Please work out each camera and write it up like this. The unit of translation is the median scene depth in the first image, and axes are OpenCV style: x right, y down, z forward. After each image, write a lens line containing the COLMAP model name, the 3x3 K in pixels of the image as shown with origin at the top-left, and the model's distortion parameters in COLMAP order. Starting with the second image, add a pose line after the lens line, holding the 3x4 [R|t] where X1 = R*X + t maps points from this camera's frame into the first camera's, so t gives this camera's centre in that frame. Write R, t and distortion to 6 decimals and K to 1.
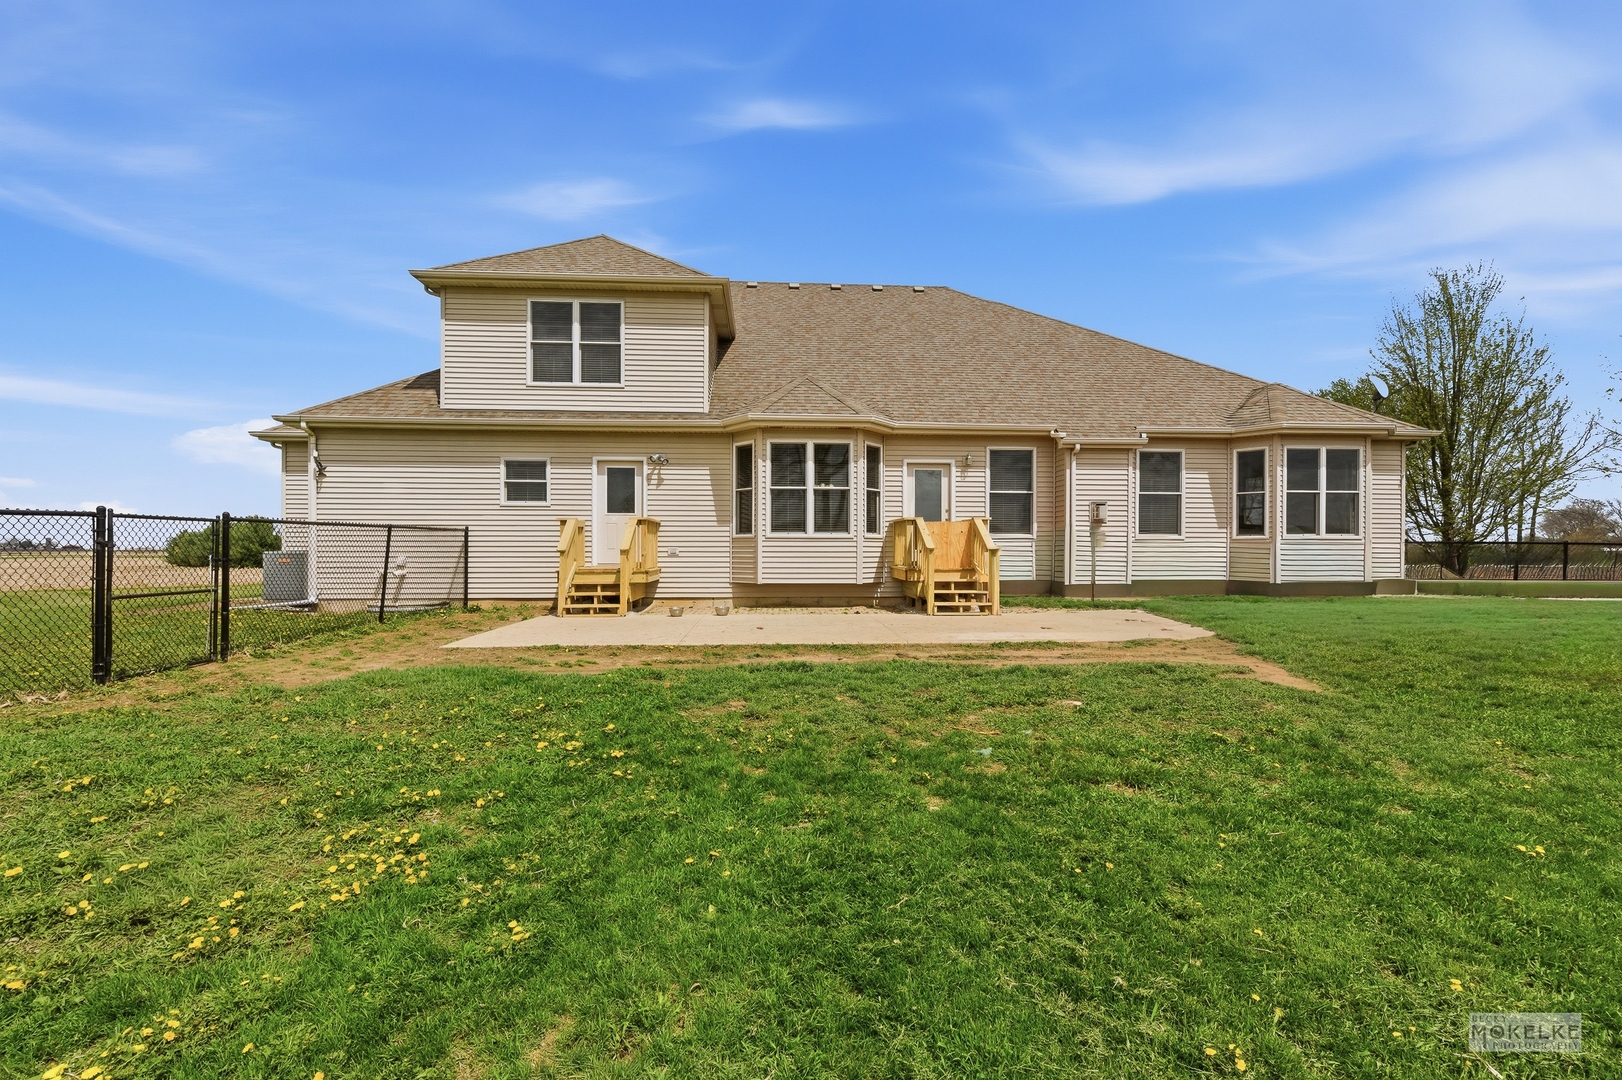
lens RADIAL K [[645.5, 0, 805.1], [0, 645.5, 544.0], [0, 0, 1]] dist [0.007931, -0.001004]
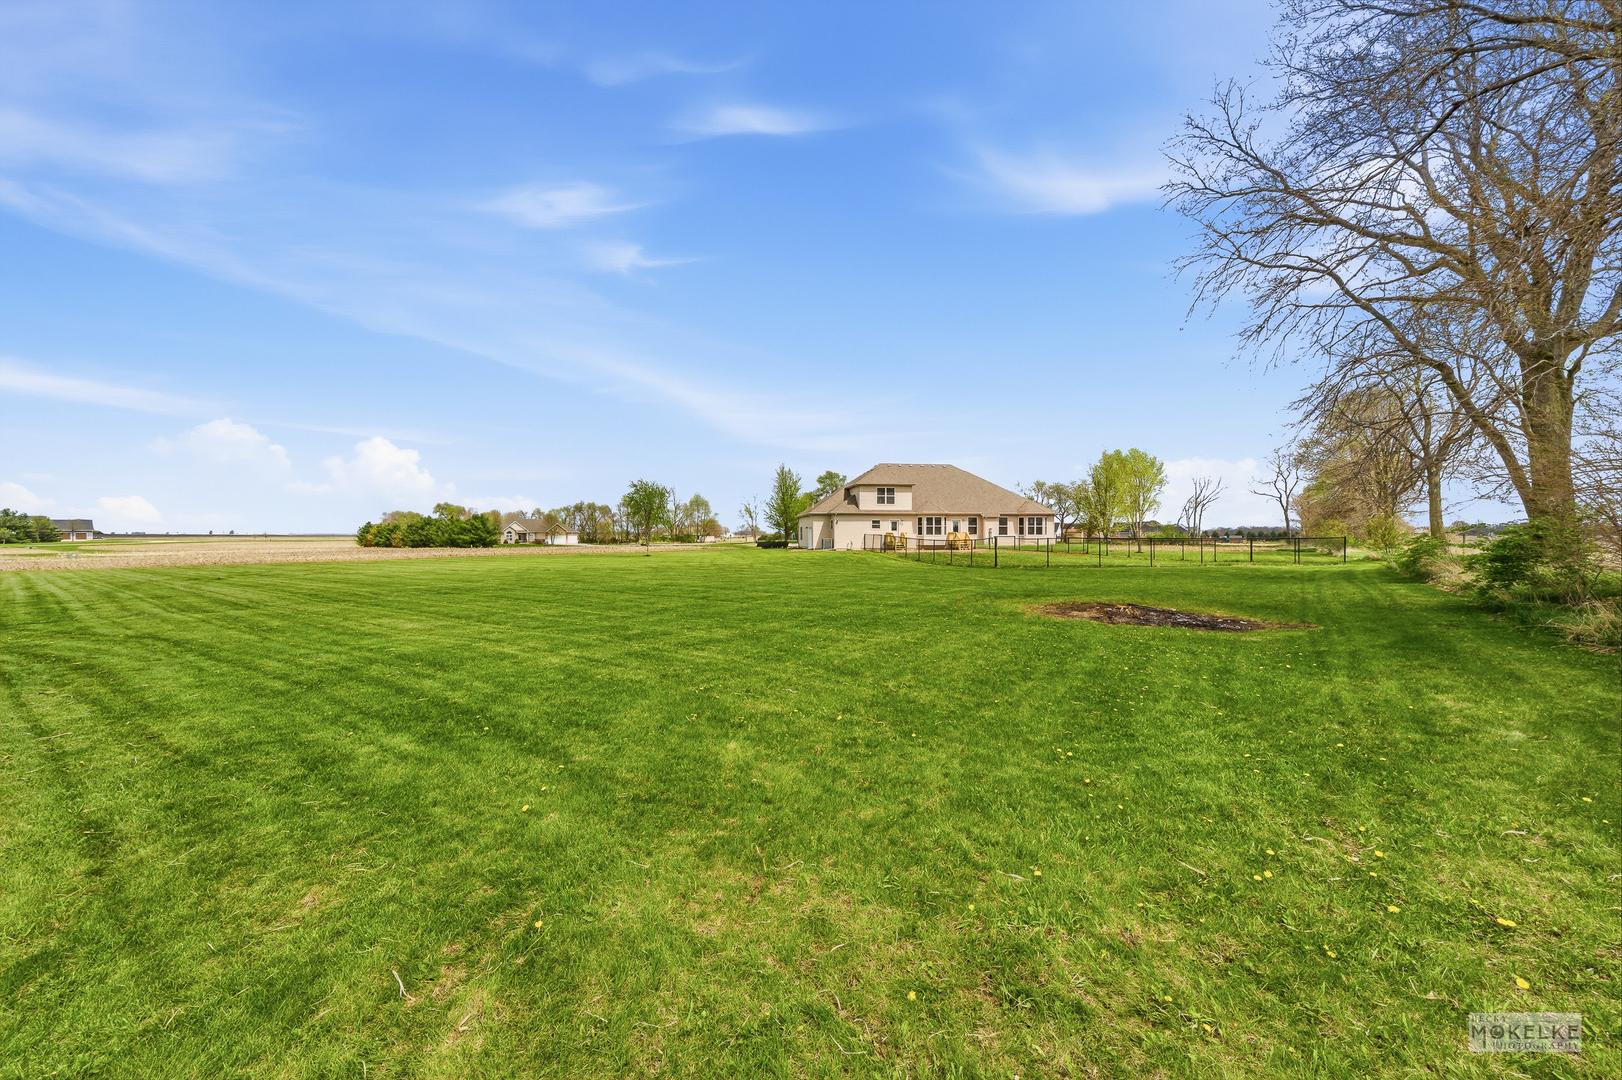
lens RADIAL K [[645.5, 0, 814.9], [0, 645.5, 538.5], [0, 0, 1]] dist [0.007931, -0.001004]
pose [[0.997071, -0.002622, 0.076439, -1.233220], [0.001215, 0.999829, 0.018459, -0.079375], [-0.076474, -0.018312, 0.996903, -3.742711]]
